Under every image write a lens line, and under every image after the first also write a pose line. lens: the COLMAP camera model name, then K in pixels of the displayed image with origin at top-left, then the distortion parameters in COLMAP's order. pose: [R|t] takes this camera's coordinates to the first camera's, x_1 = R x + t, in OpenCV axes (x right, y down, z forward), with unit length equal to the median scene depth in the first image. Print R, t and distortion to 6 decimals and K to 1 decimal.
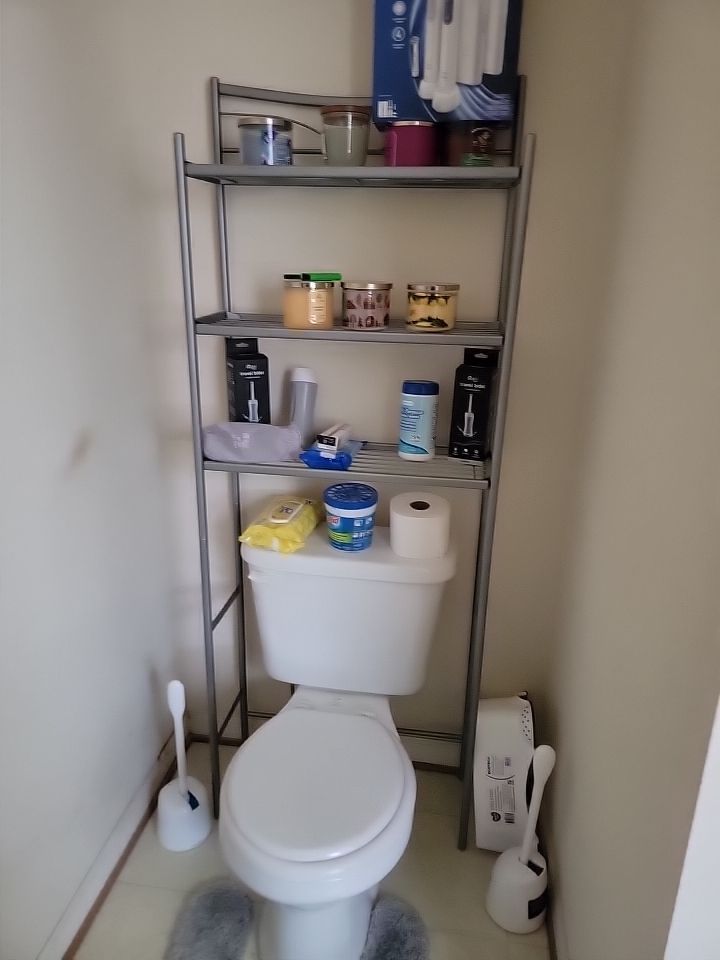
lens RADIAL K [[643.8, 0, 359.7], [0, 643.8, 476.5], [0, 0, 1]] dist [0.043976, -0.006296]
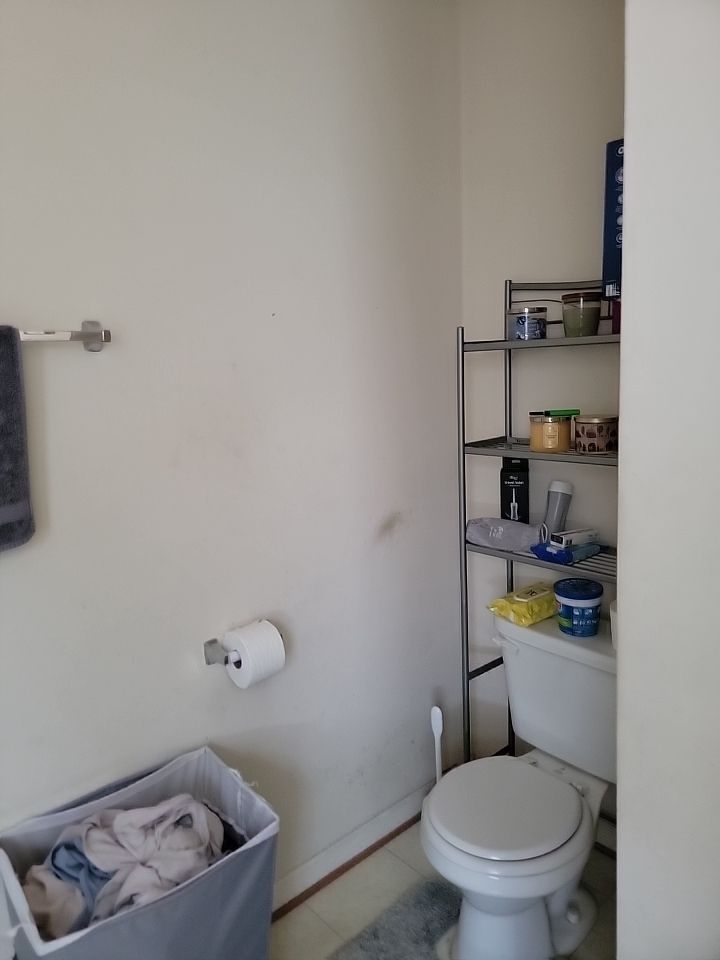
lens RADIAL K [[643.8, 0, 358.6], [0, 643.8, 479.9], [0, 0, 1]] dist [0.043976, -0.006296]
pose [[0.768745, 0.056745, -0.637033, 0.439647], [-0.153608, 0.983282, -0.097779, 0.011897], [0.620835, 0.173021, 0.764610, -0.209026]]
